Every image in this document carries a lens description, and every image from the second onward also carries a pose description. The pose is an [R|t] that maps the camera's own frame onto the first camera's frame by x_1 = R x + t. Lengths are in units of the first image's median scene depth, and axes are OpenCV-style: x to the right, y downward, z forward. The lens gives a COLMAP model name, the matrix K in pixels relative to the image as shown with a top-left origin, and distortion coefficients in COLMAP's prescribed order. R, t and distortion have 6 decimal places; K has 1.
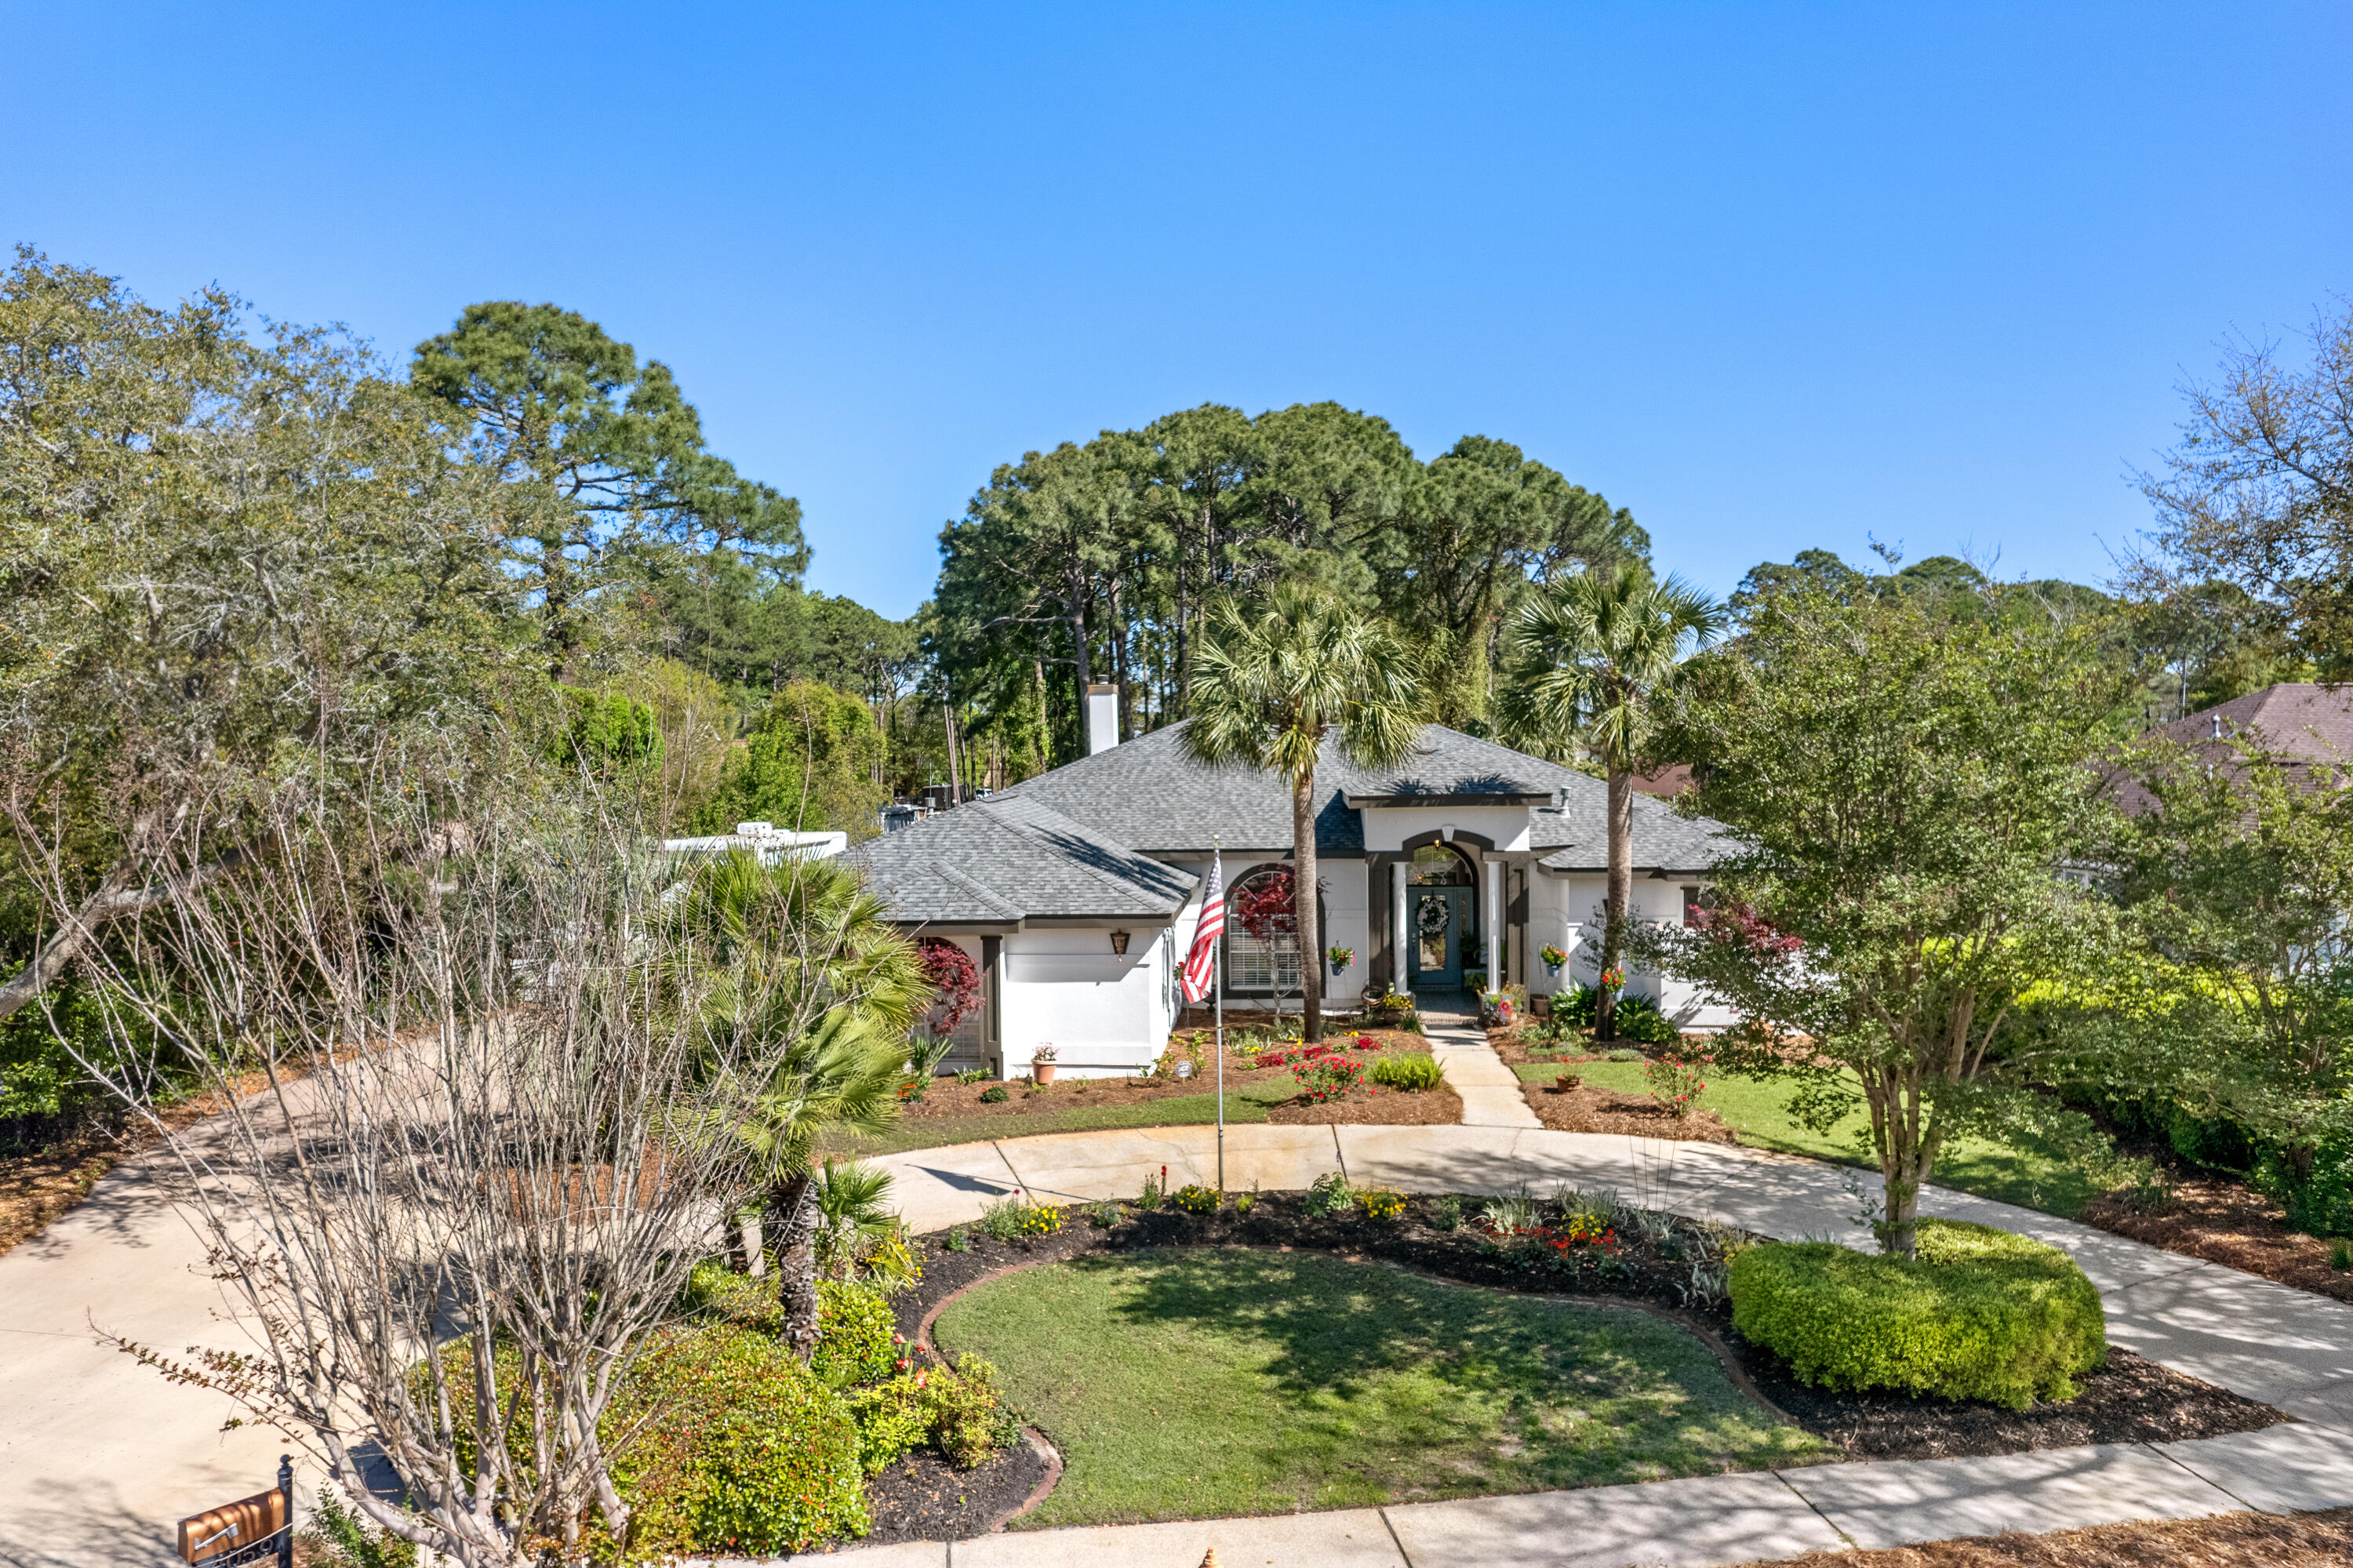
lens RADIAL K [[1518.5, 0, 1176.5], [0, 1518.5, 784.0], [0, 0, 1]] dist [-0.068689, 0.071811]
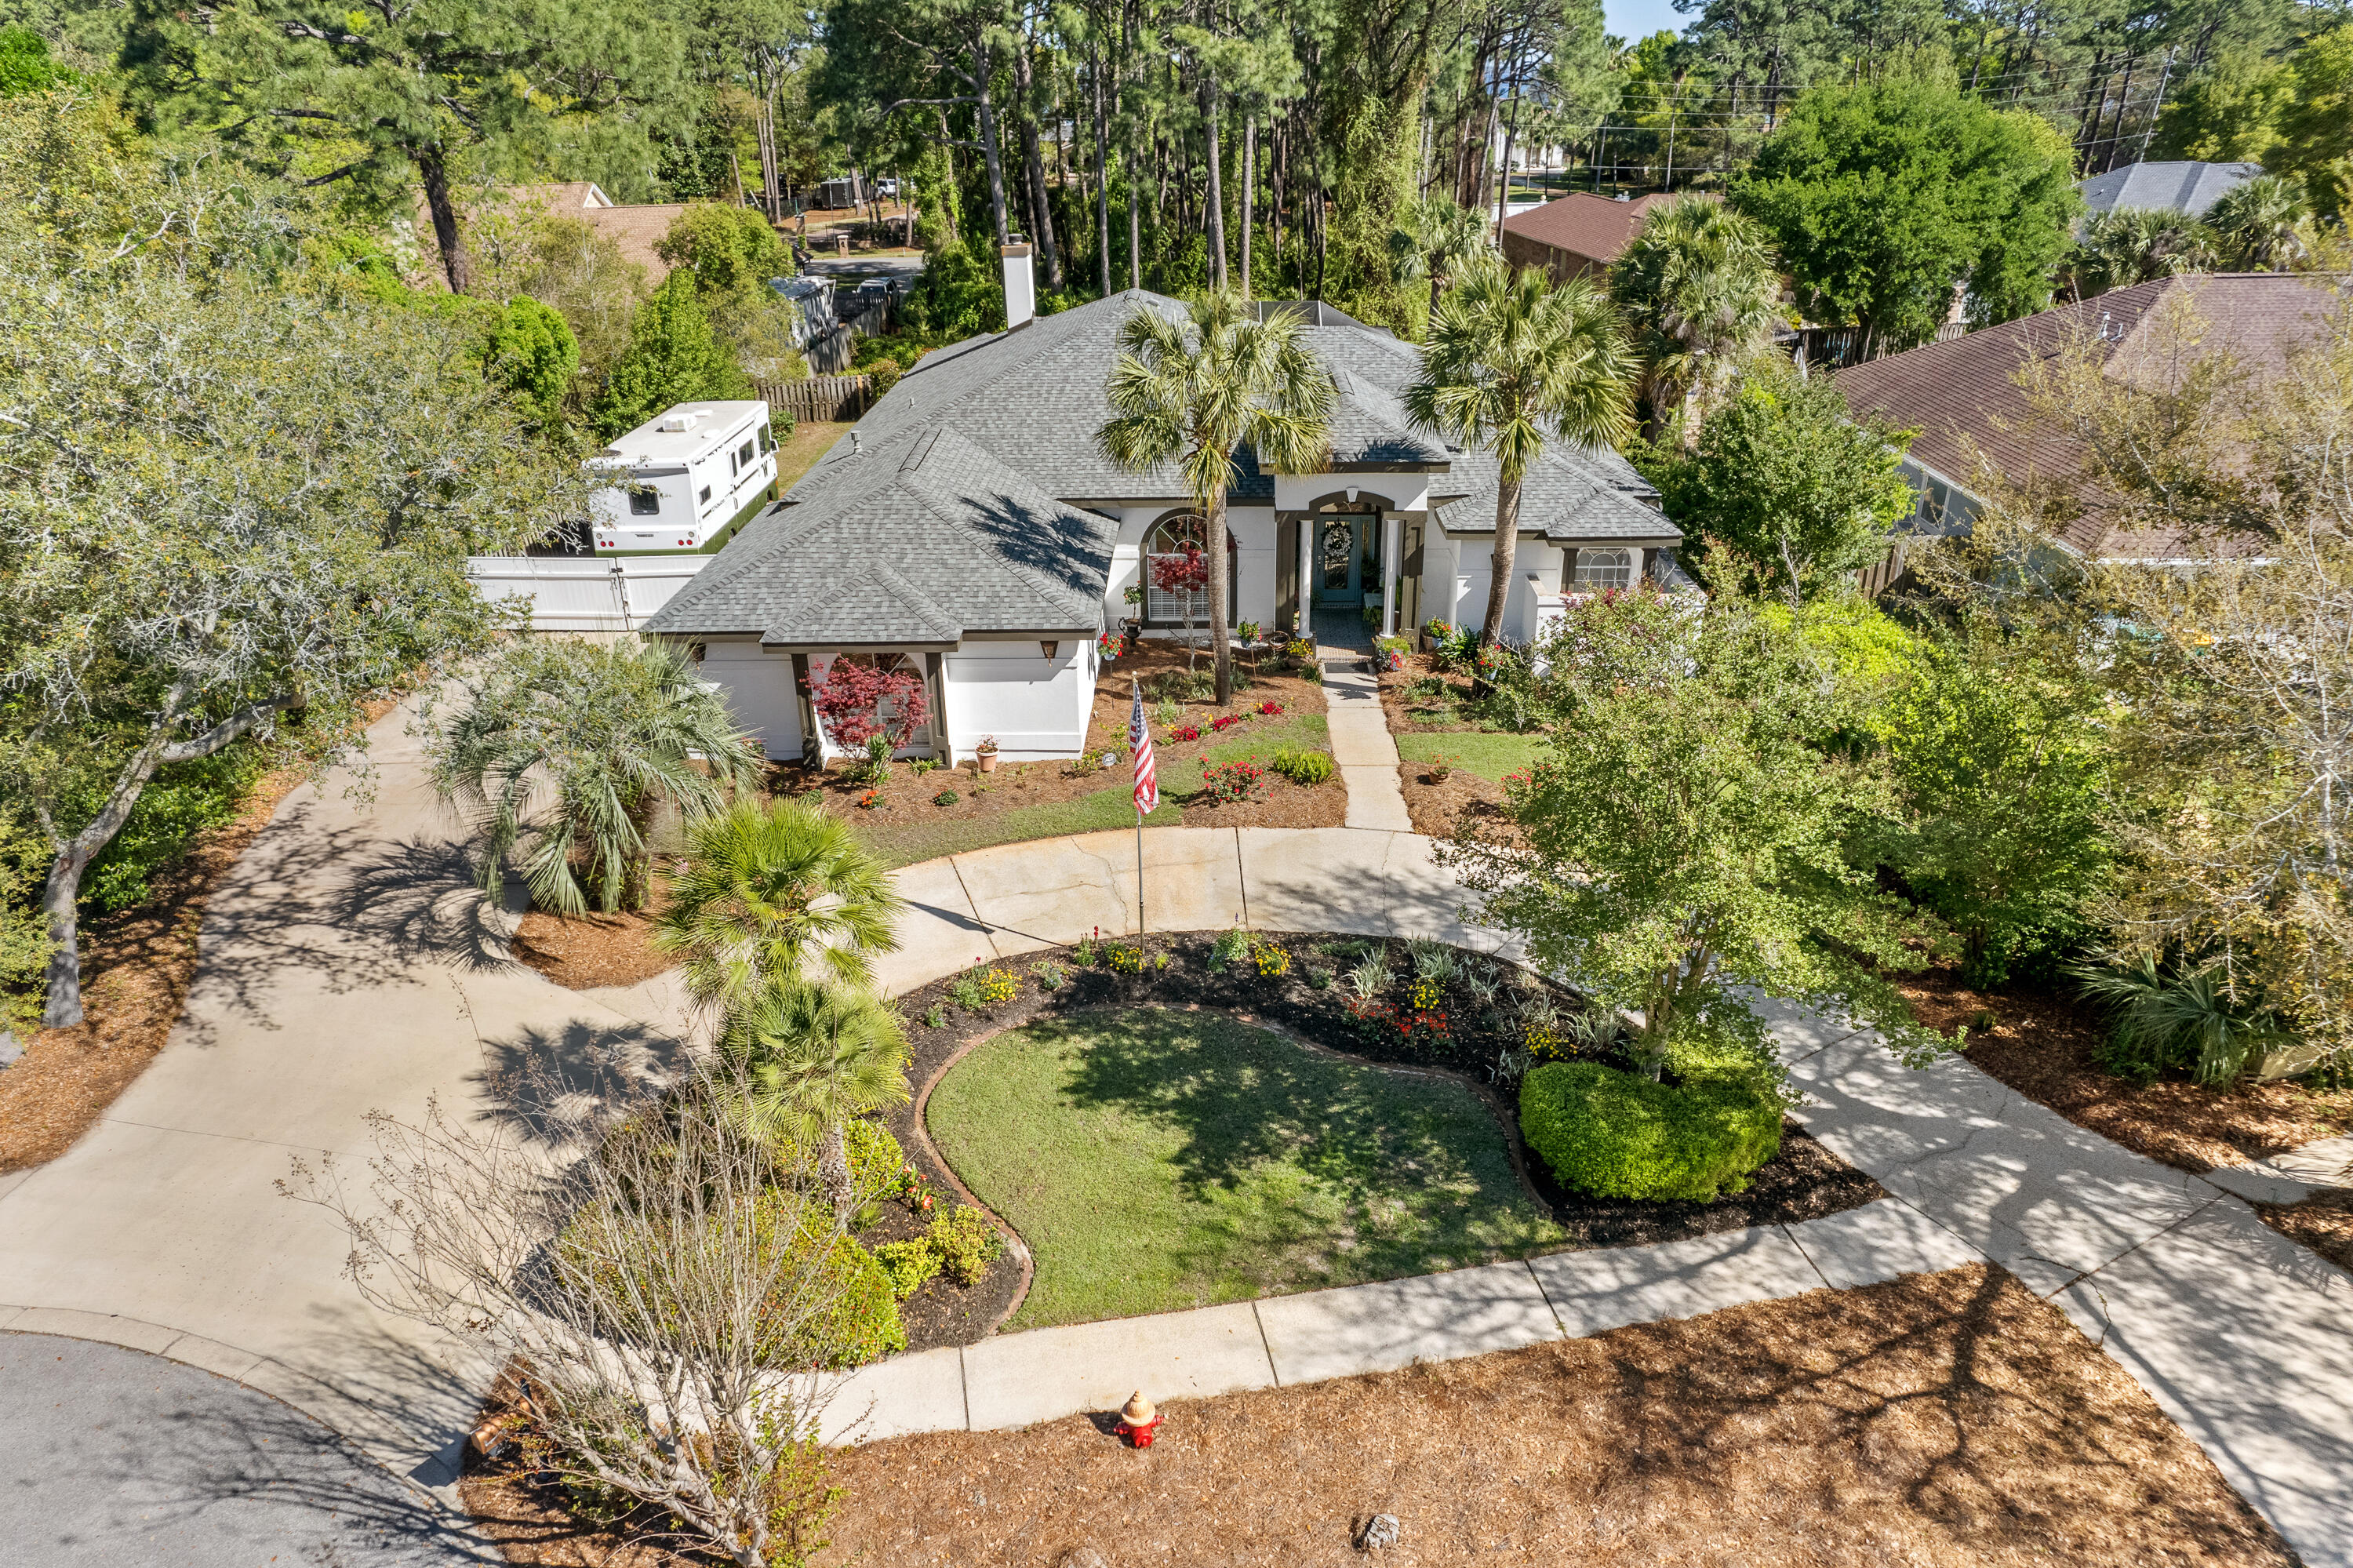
lens RADIAL K [[1513.6, 0, 1173.8], [0, 1513.6, 794.3], [0, 0, 1]] dist [-0.061316, 0.053845]
pose [[0.998733, -0.022899, 0.044819, 0.002555], [0.001886, 0.906902, 0.421338, -0.389836], [-0.050294, -0.420720, 0.905796, -0.076447]]
